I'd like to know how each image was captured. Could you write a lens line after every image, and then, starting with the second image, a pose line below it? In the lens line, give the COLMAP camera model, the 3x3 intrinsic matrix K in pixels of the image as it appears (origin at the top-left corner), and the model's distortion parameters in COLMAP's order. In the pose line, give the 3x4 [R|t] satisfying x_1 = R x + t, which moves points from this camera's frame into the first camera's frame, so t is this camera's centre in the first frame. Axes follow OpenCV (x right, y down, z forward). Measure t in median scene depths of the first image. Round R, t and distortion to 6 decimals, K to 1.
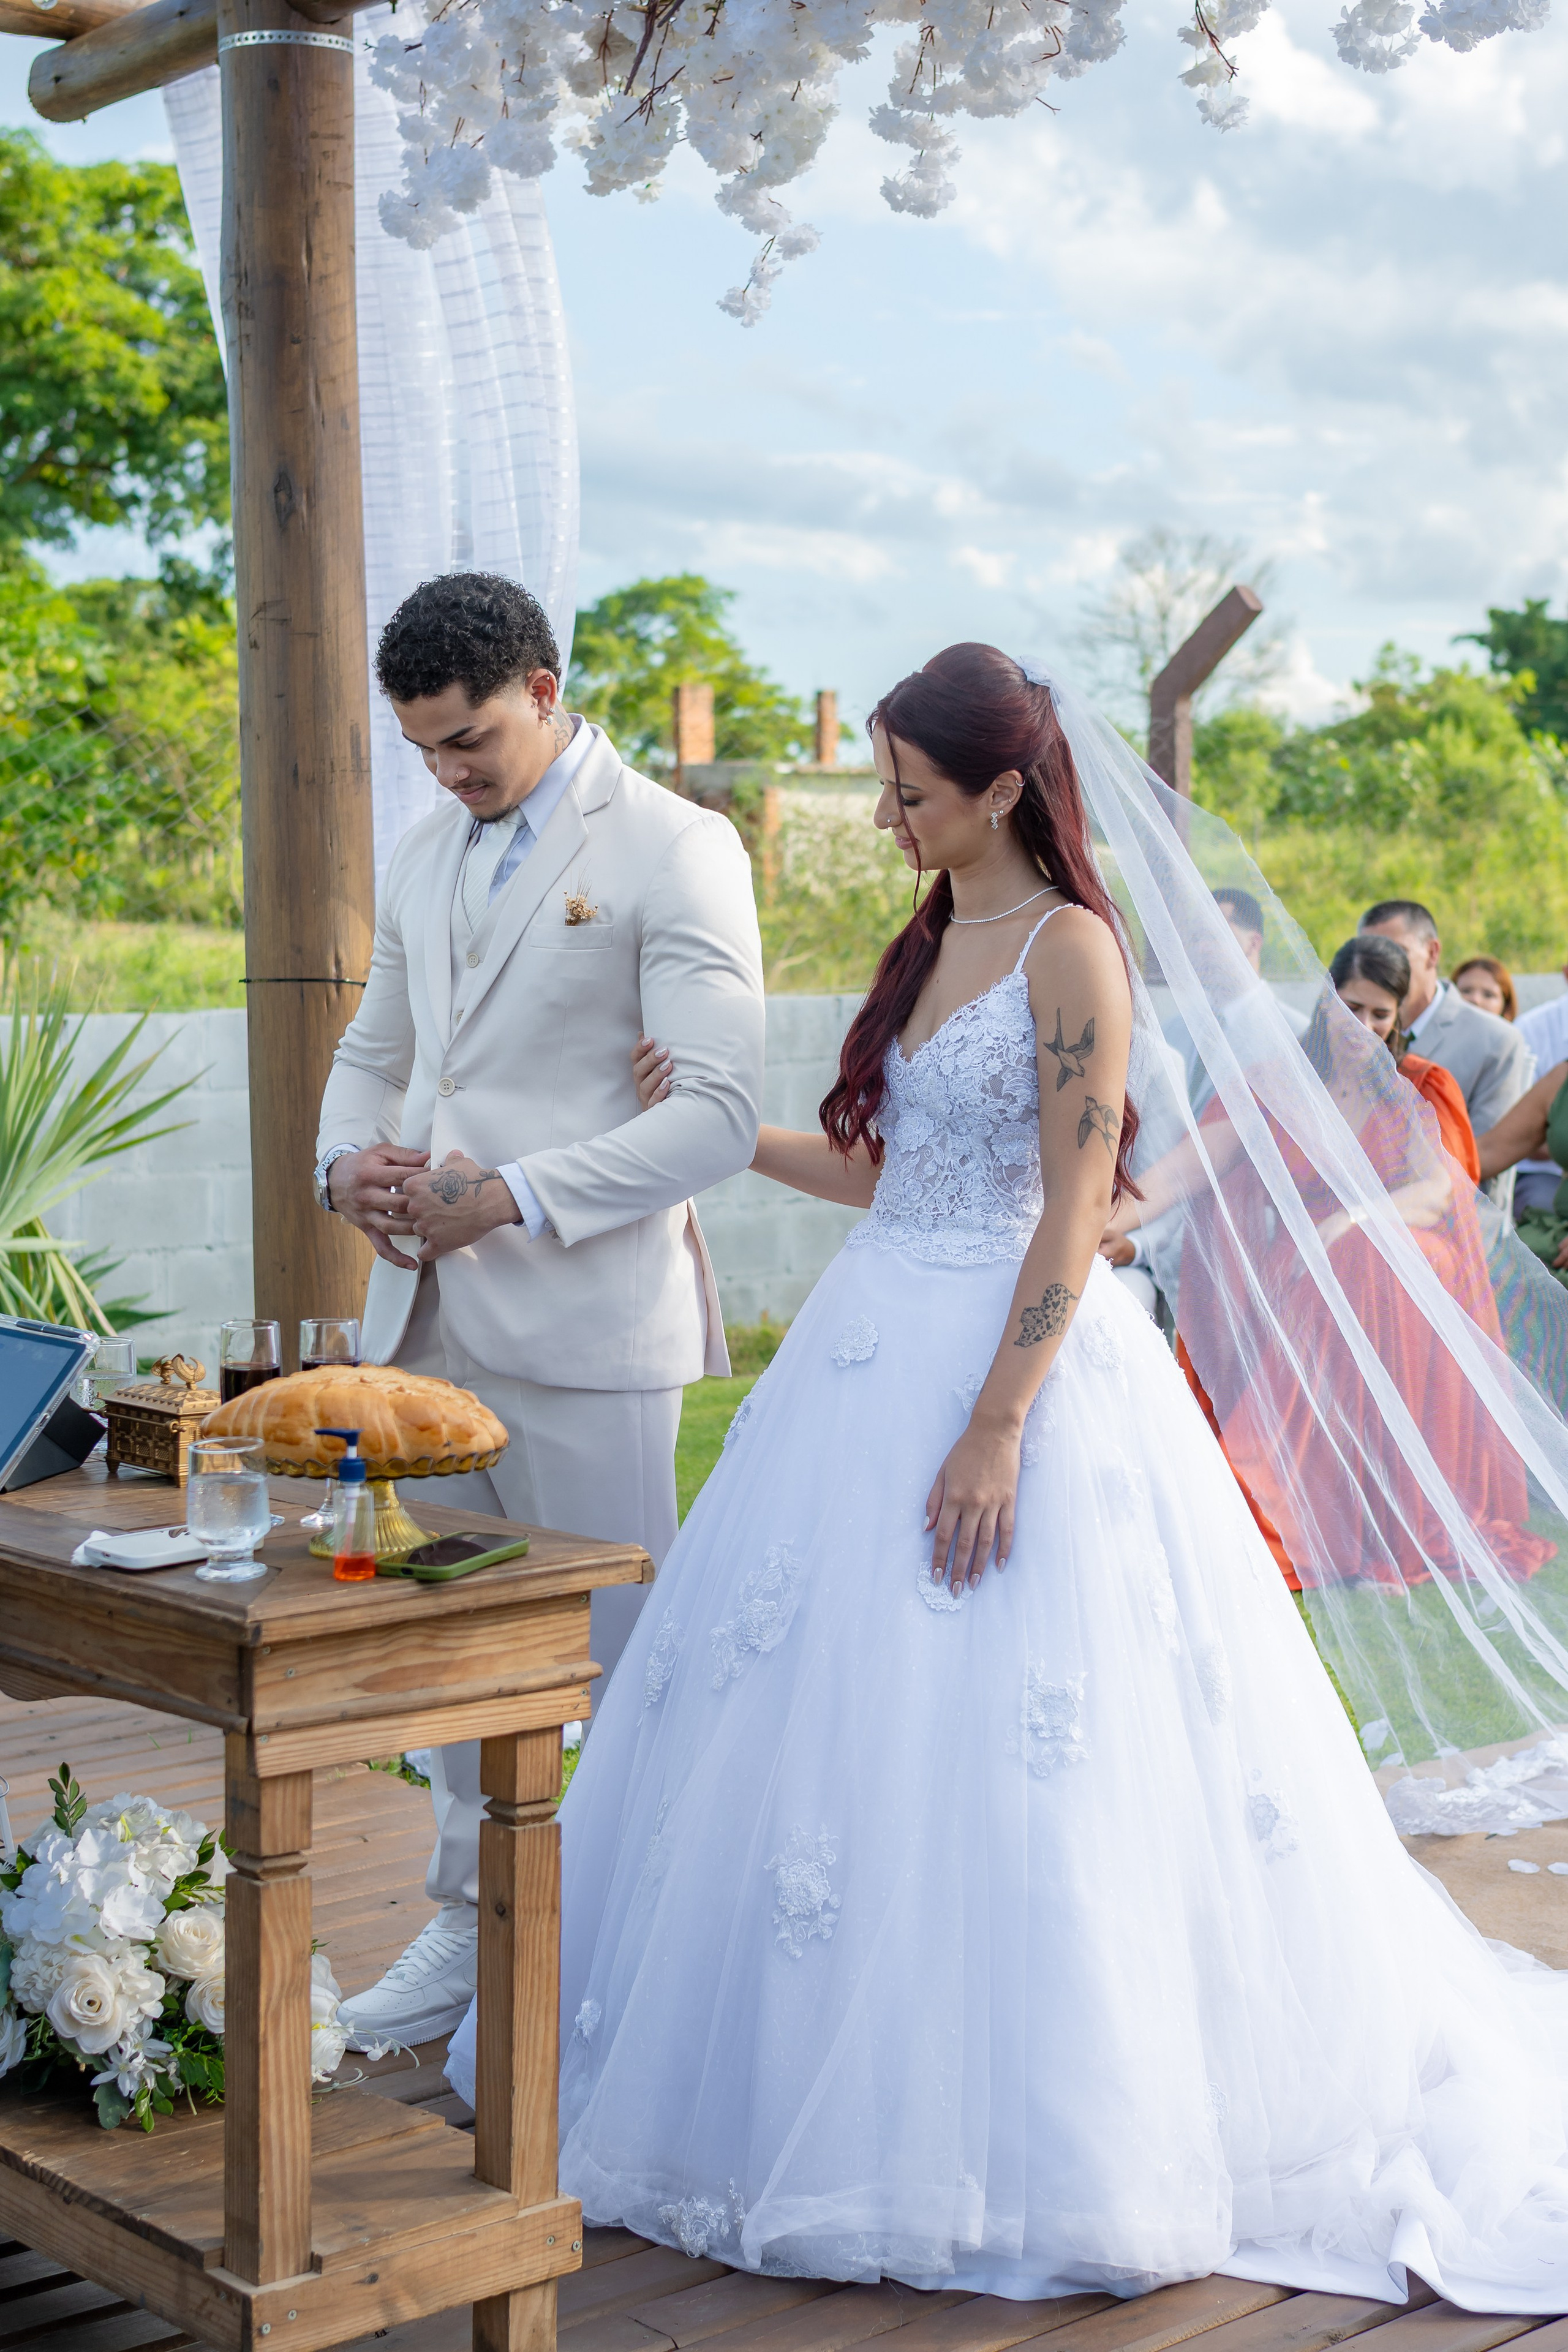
lens RADIAL K [[3364.4, 0, 784.0], [0, 3364.4, 1176.0], [0, 0, 1]] dist [-0.009352, -0.083957]
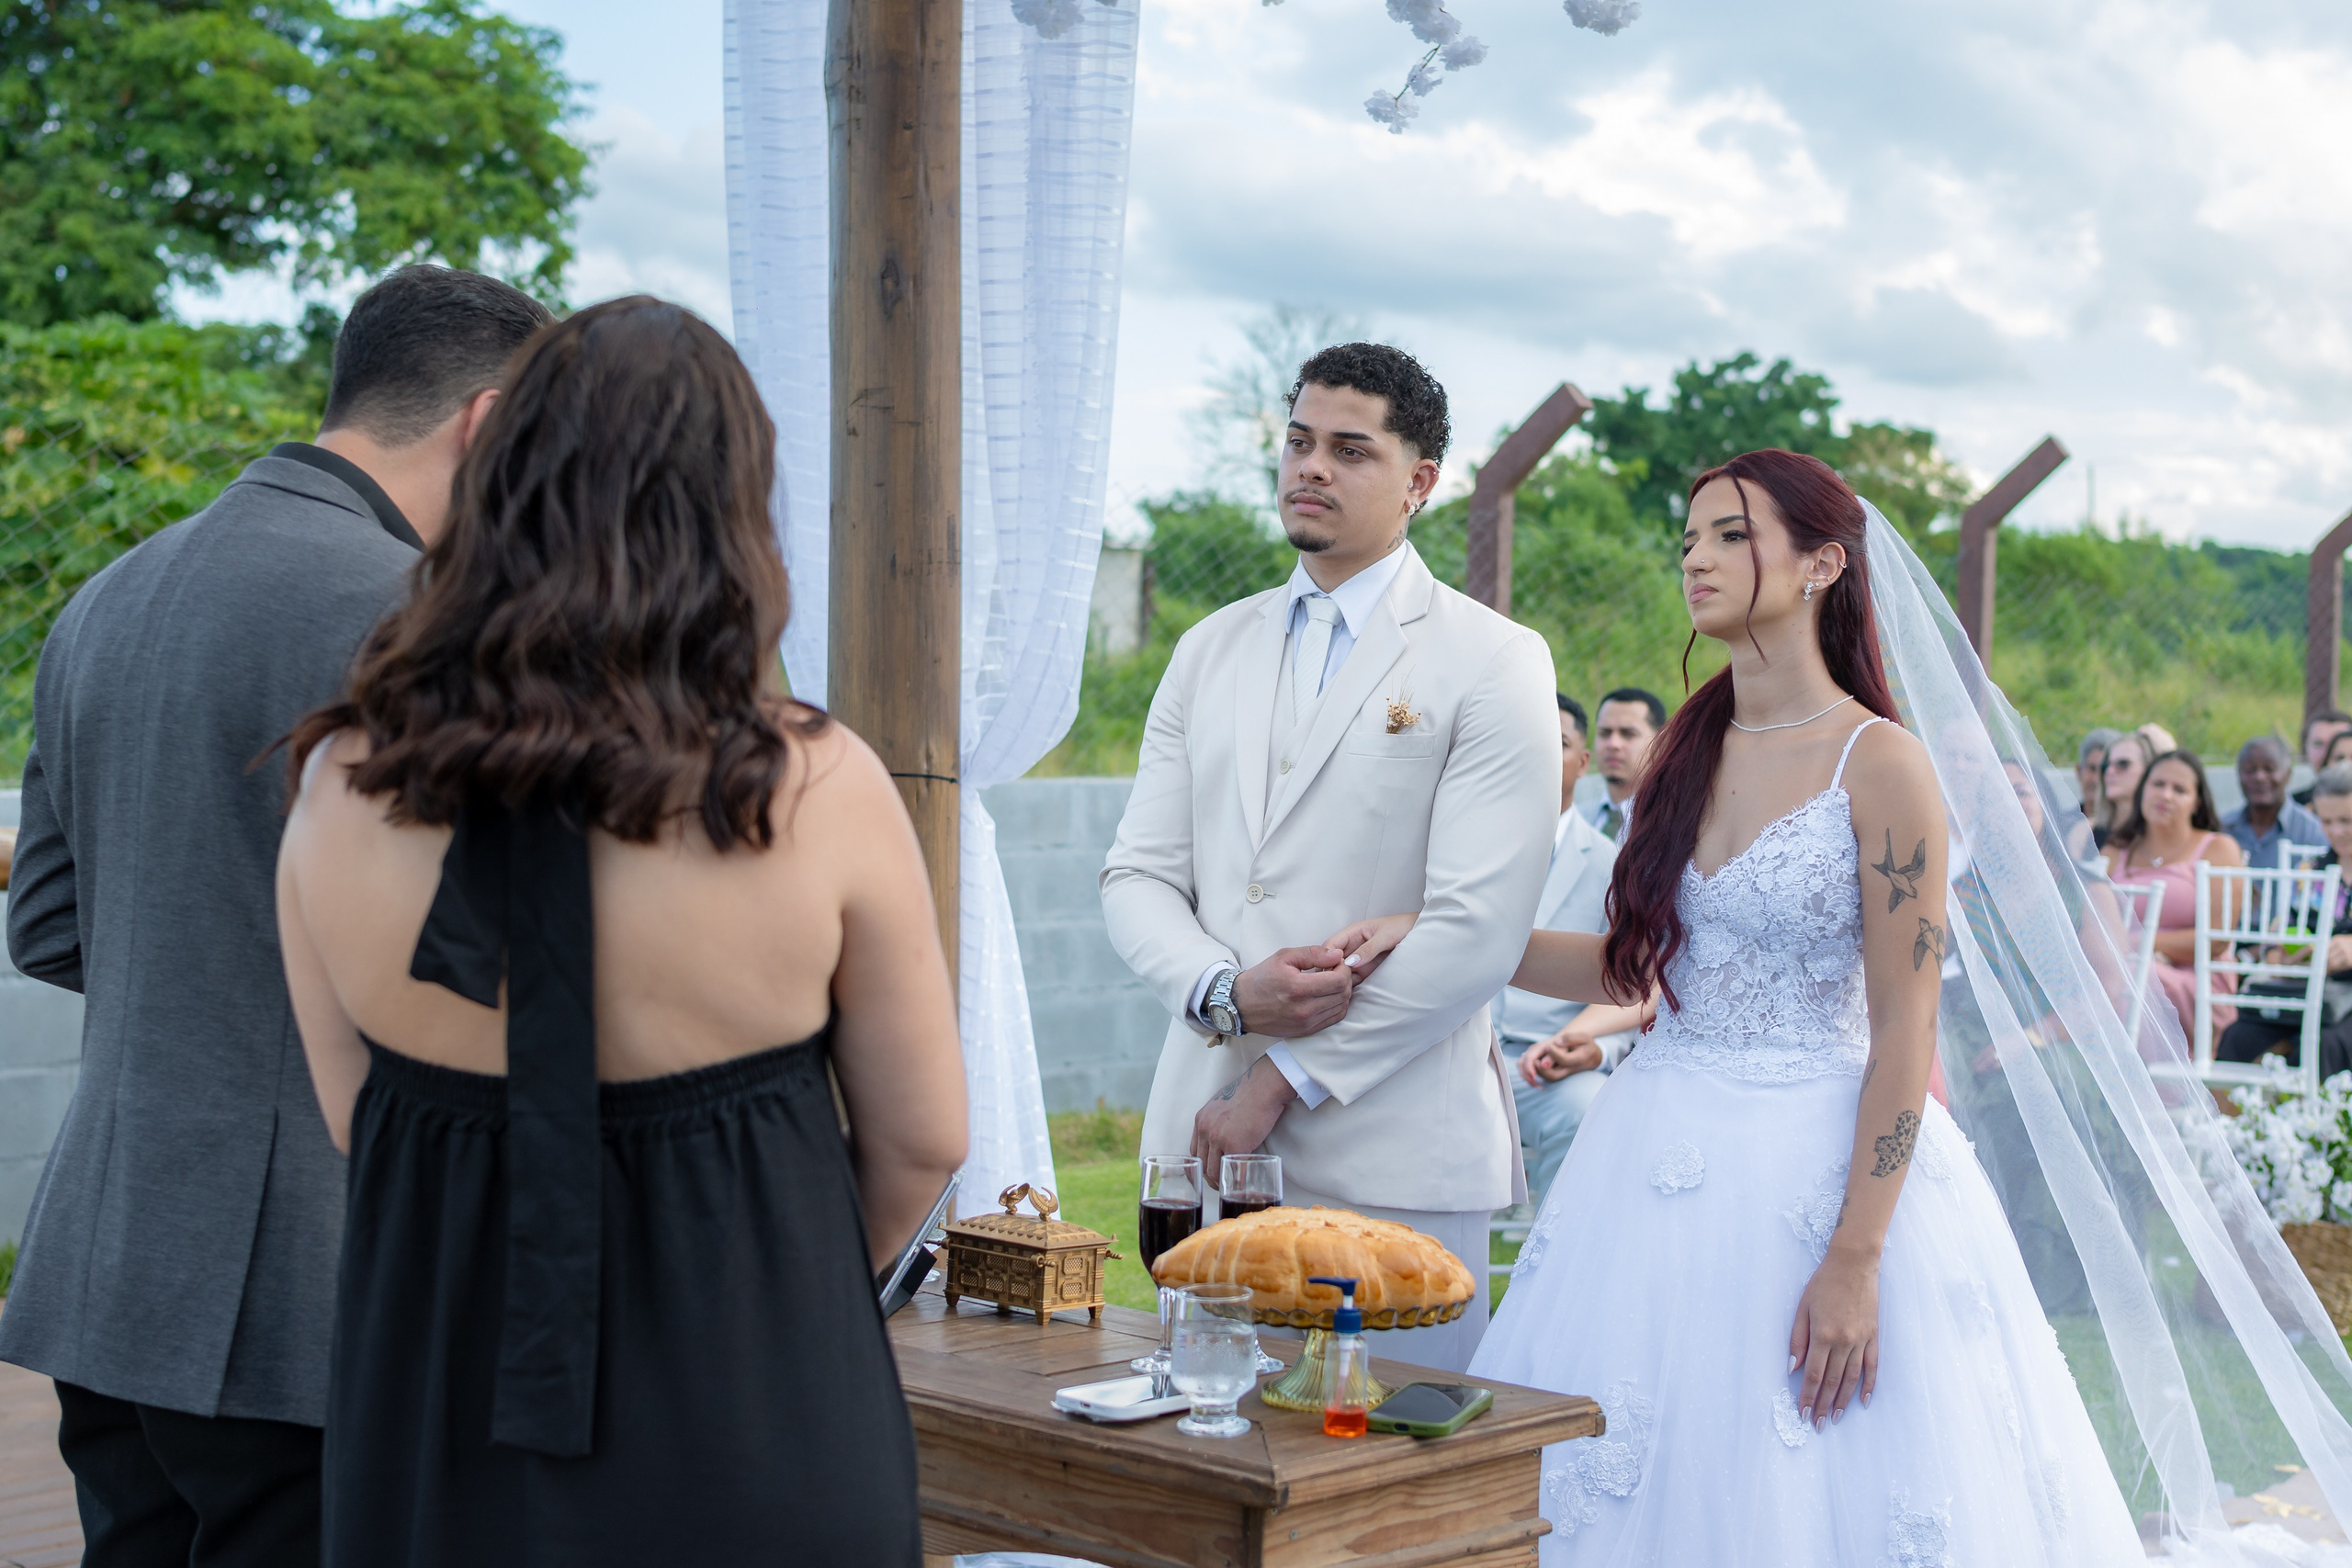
lens RADIAL K [[3364.1, 0, 1176.0], [0, 3364.1, 784.0], [0, 0, 1]] dist [-0.009352, -0.083957]
pose [[0.996594, 0.022758, 0.079263, -0.239094], [-0.018980, 0.998662, -0.048101, -0.017408], [-0.080251, 0.046433, 0.995693, 0.036541]]
